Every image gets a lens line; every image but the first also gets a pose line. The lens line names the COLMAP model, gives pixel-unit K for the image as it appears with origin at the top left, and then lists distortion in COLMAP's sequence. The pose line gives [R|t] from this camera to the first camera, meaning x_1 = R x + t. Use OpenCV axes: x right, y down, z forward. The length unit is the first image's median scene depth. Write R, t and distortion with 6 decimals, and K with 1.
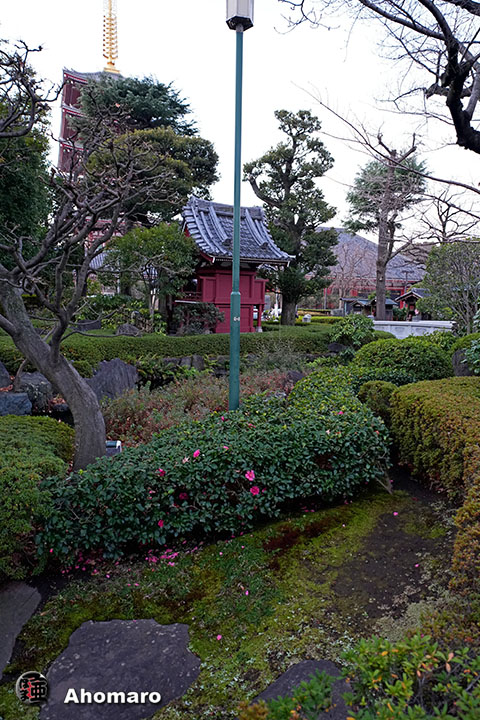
lens RADIAL K [[499.2, 0, 240.2], [0, 499.2, 360.5], [0, 0, 1]] dist [-0.007408, -0.001607]
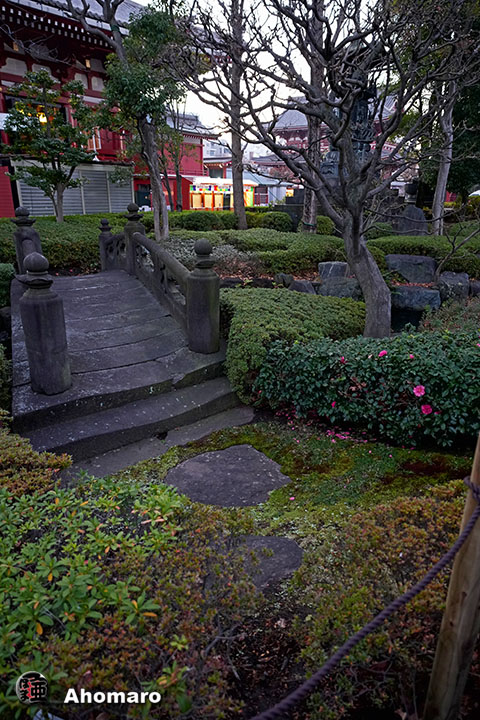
lens RADIAL K [[477.3, 0, 240.0], [0, 477.3, 359.9], [0, 0, 1]] dist [0.001300, -0.000014]
pose [[0.524746, 0.265007, -0.808958, 0.542749], [-0.108148, 0.963362, 0.245435, -0.004167], [0.844361, -0.041304, 0.534180, 0.256636]]
